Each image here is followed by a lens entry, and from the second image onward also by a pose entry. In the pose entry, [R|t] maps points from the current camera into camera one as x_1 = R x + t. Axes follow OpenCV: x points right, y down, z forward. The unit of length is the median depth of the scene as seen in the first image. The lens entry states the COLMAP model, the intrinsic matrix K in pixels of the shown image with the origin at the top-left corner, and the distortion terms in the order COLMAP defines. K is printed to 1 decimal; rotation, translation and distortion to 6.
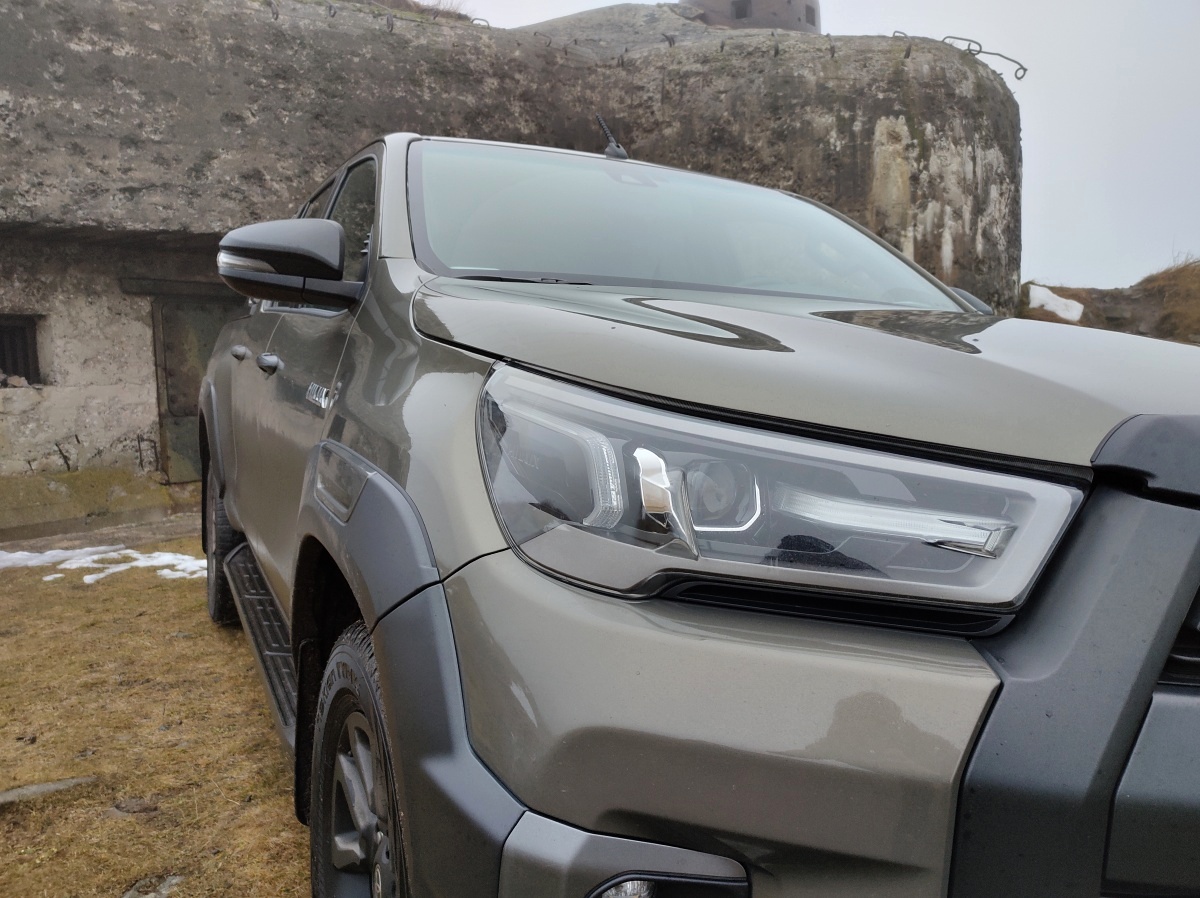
lens RADIAL K [[952.1, 0, 597.8], [0, 952.1, 444.4], [0, 0, 1]] dist [0.044011, -0.024335]
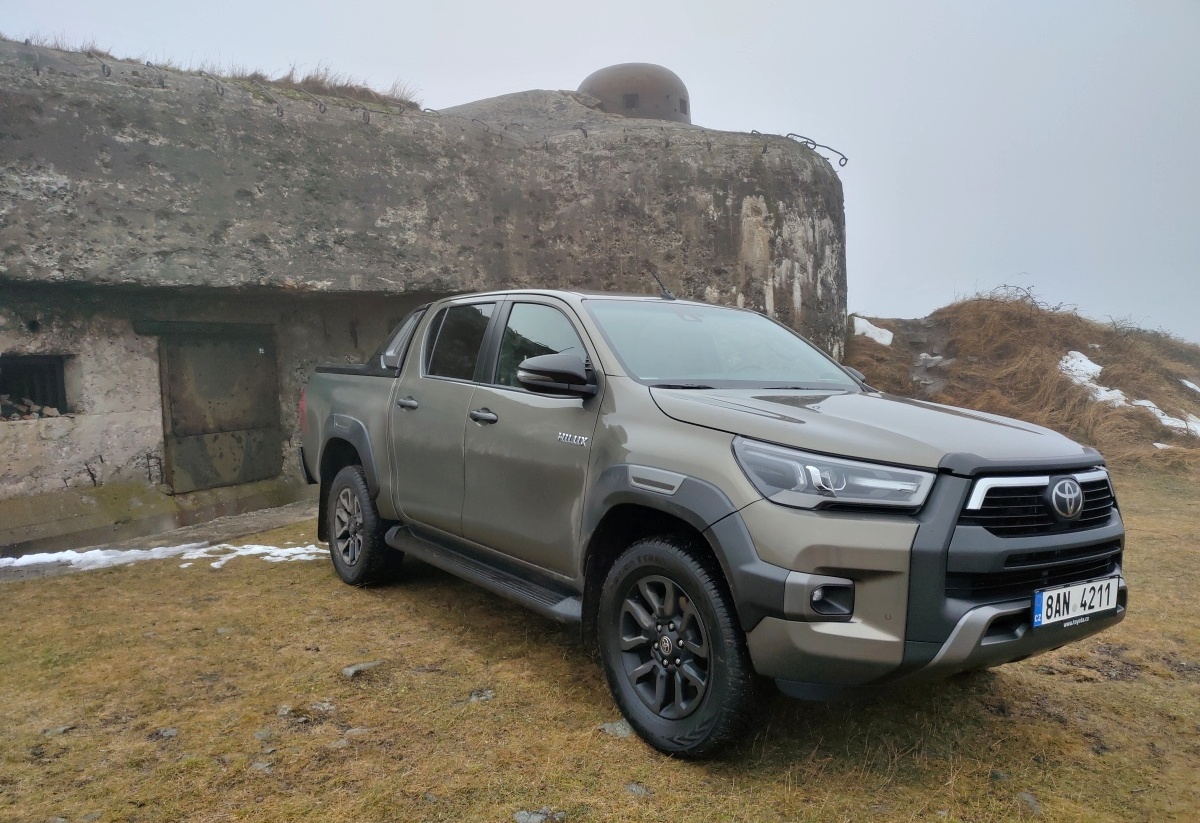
lens RADIAL K [[885.6, 0, 603.5], [0, 885.6, 411.6], [0, 0, 1]] dist [0.037728, -0.006087]
pose [[0.987388, -0.021858, 0.156801, -0.099835], [0.027487, 0.999050, -0.033820, -0.008709], [-0.155913, 0.037703, 0.987051, -0.169421]]
